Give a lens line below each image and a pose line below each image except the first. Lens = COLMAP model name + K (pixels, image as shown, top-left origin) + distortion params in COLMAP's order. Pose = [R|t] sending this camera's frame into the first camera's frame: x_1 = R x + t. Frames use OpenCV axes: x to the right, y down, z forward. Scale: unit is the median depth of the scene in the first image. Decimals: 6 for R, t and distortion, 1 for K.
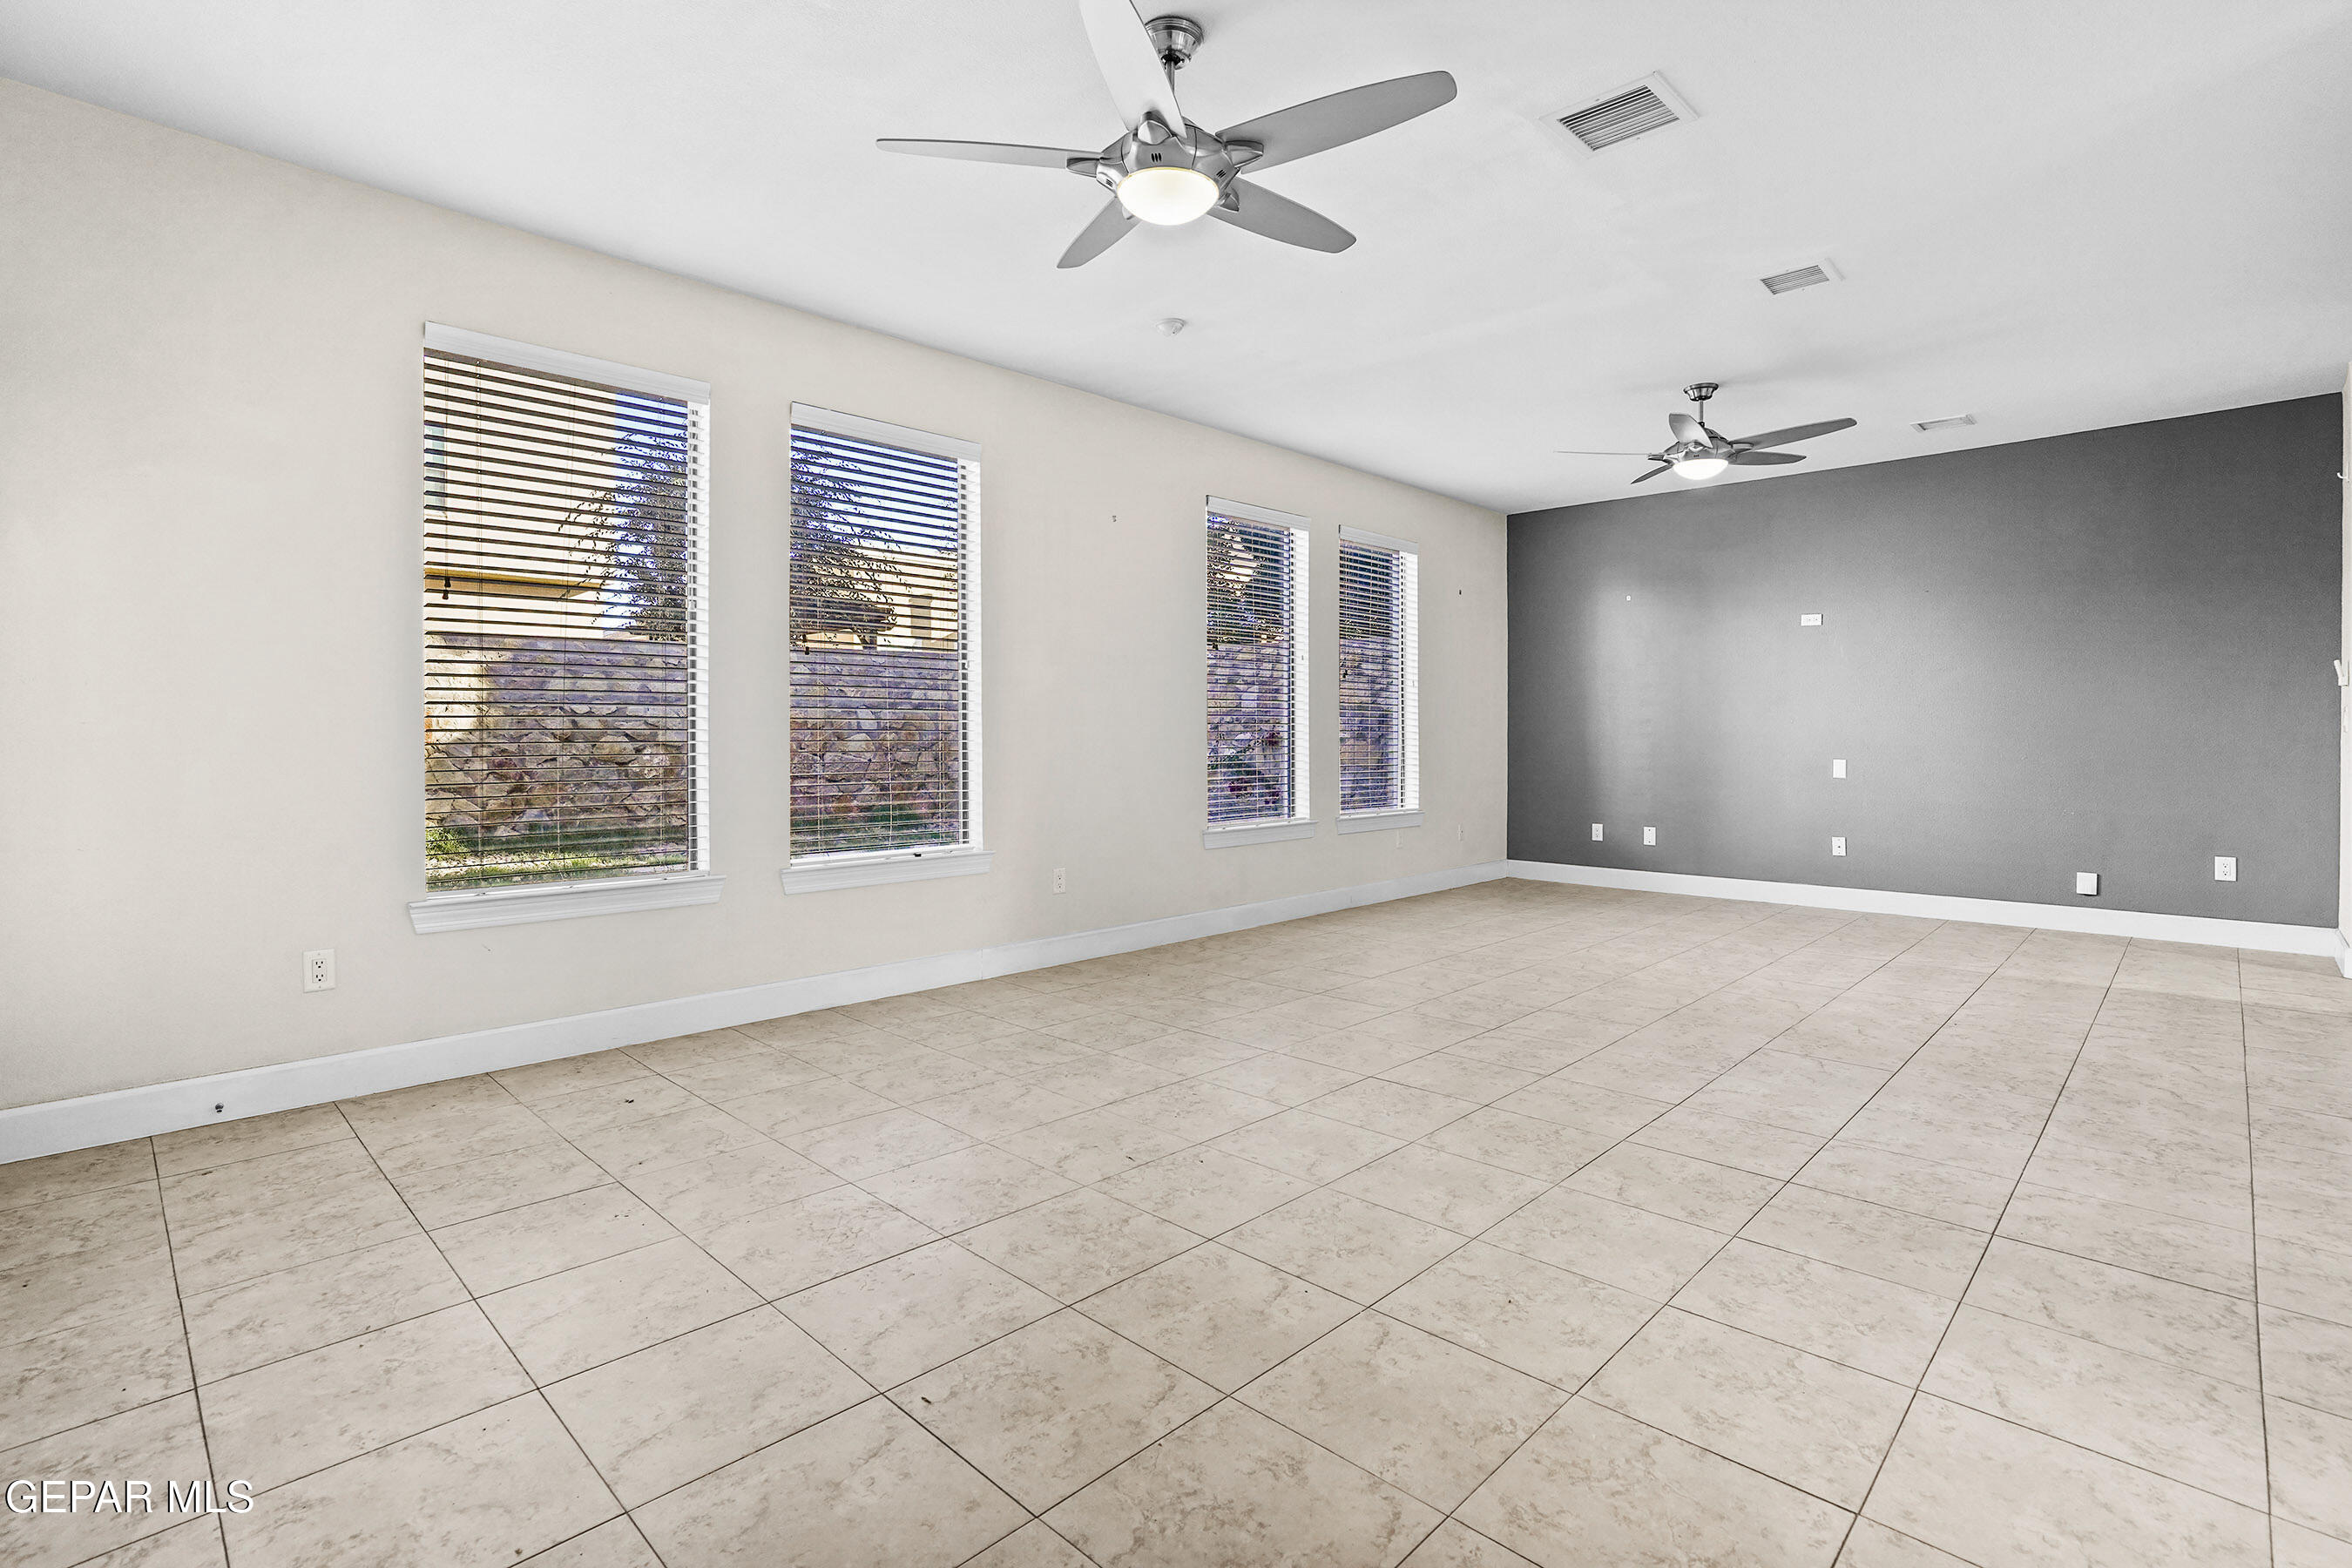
lens RADIAL K [[1097.5, 0, 1163.8], [0, 1097.5, 784.8], [0, 0, 1]] dist [-0.036188, 0.011393]
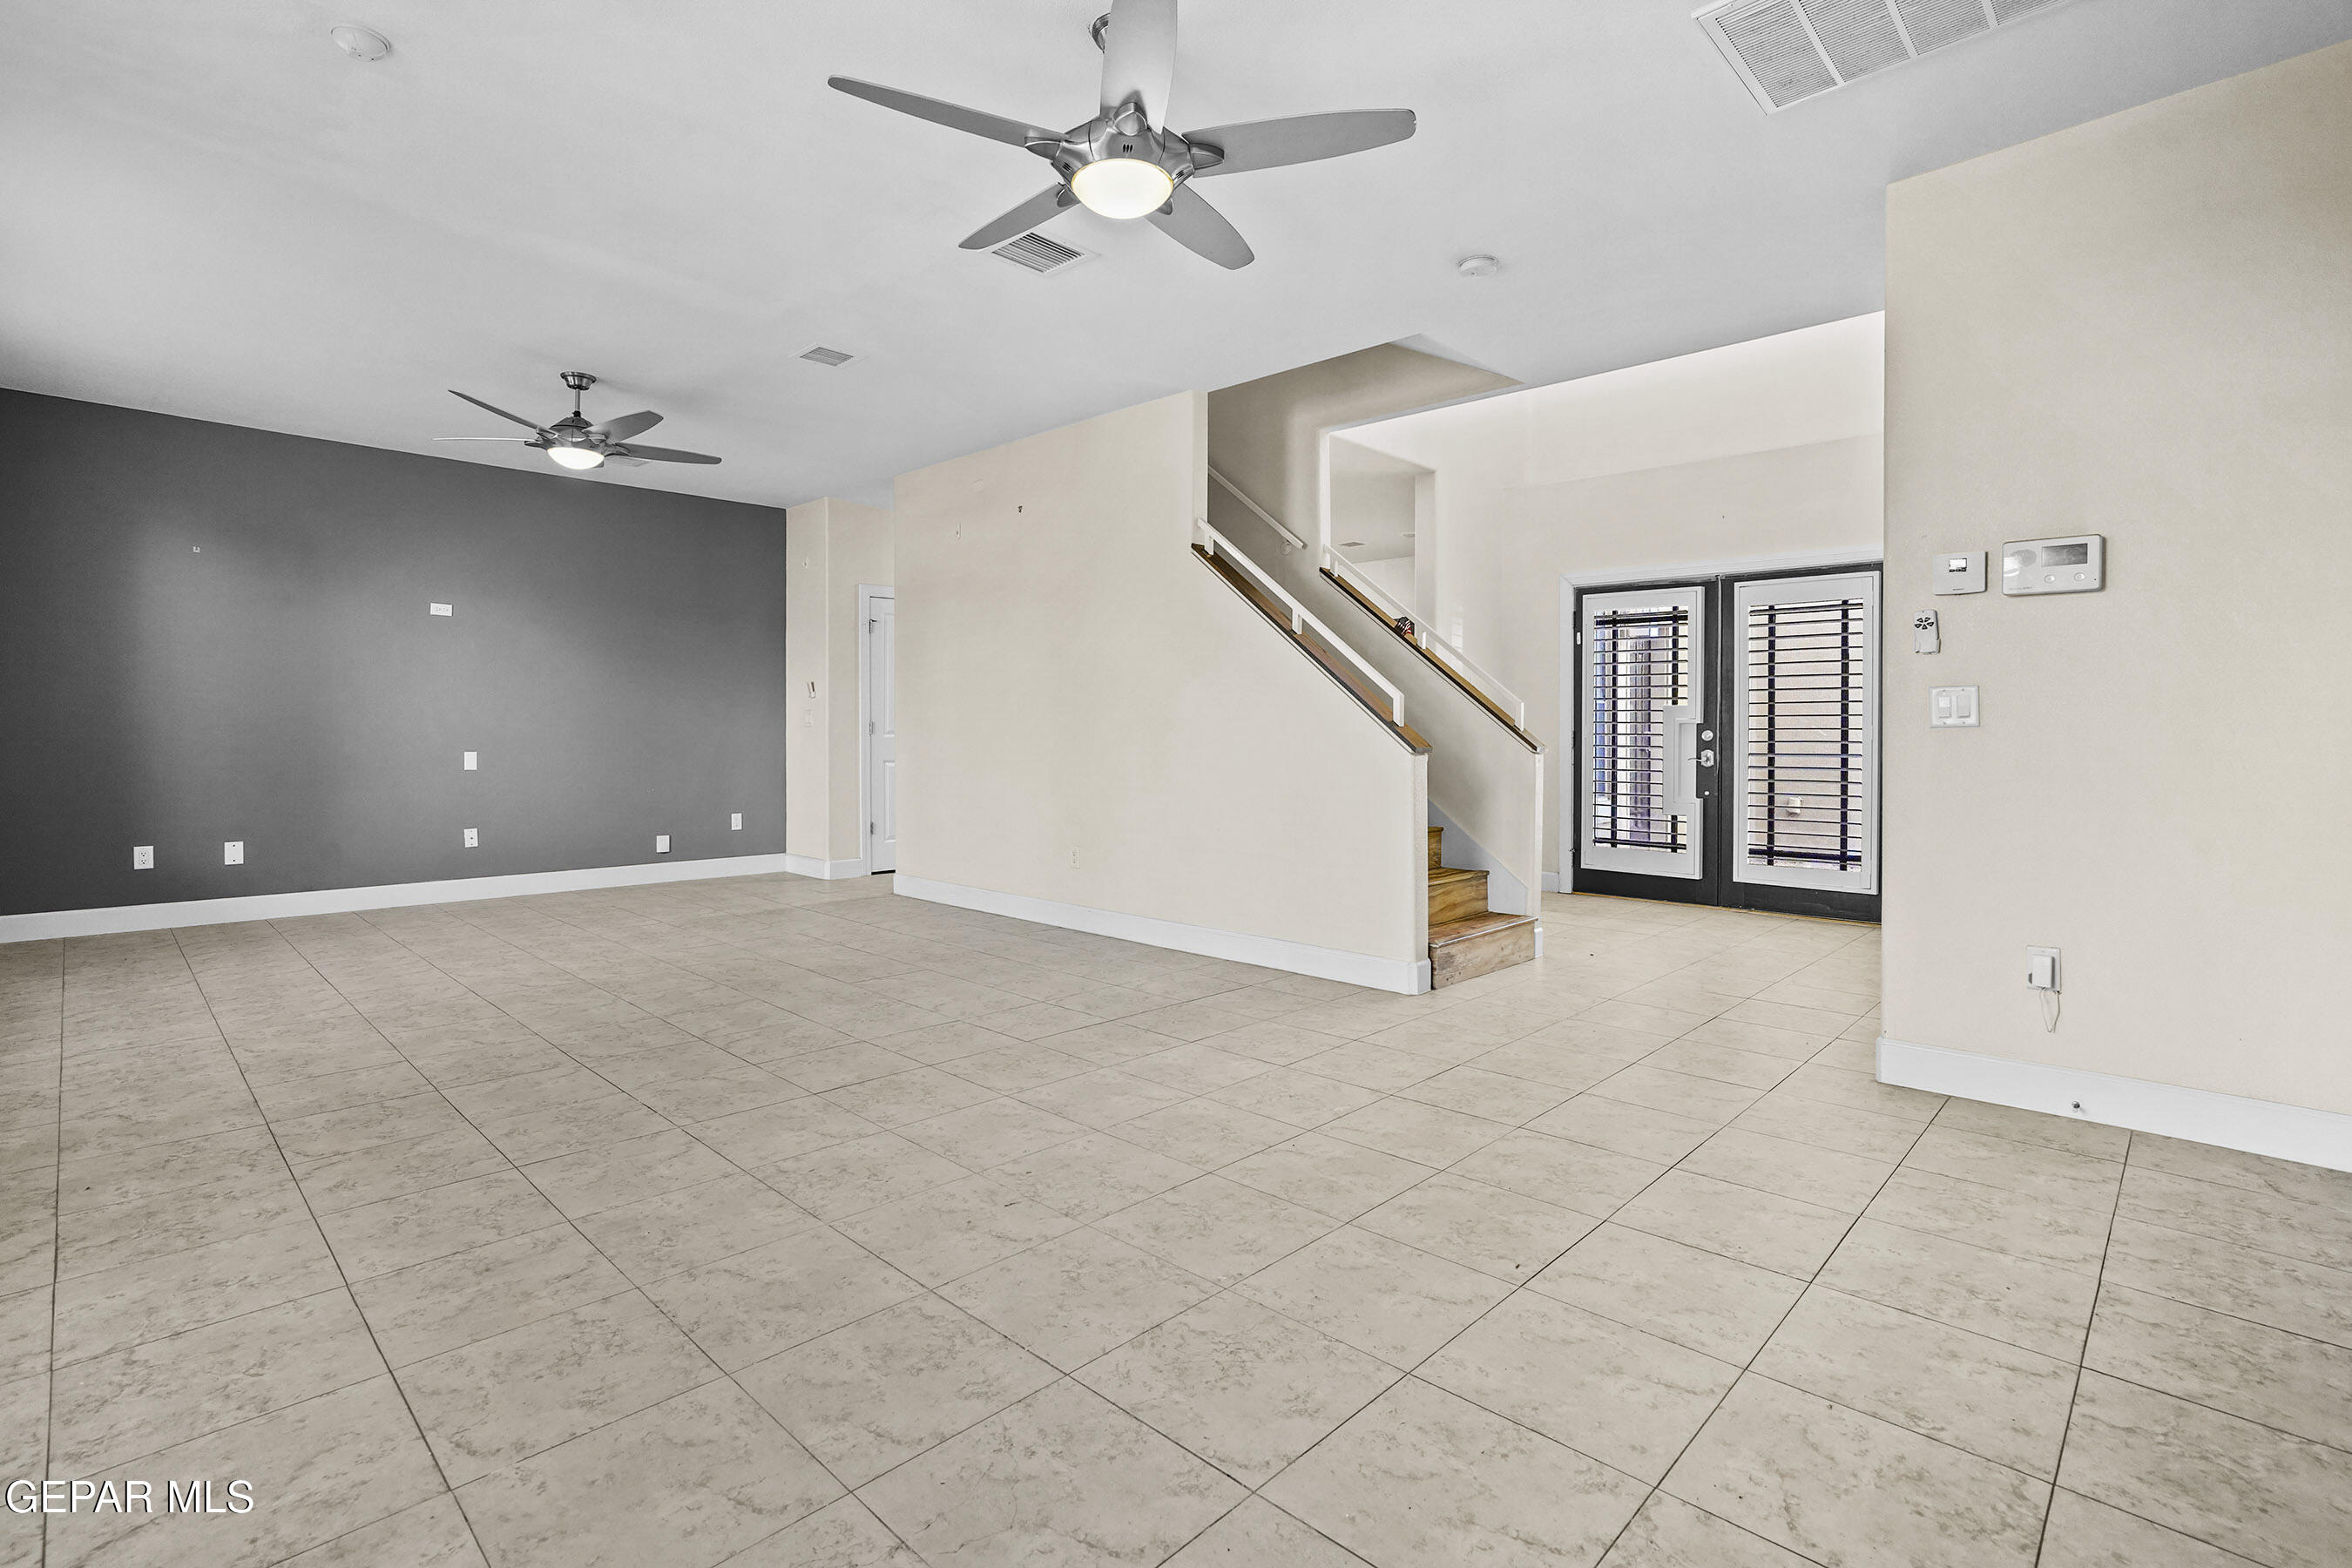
lens RADIAL K [[1097.5, 0, 1139.9], [0, 1097.5, 782.1], [0, 0, 1]] dist [-0.036188, 0.011393]
pose [[0.001318, -0.042683, 0.999088, -0.861614], [0.038209, 0.998361, 0.042602, -0.031627], [-0.999269, 0.038118, 0.002947, 0.844905]]
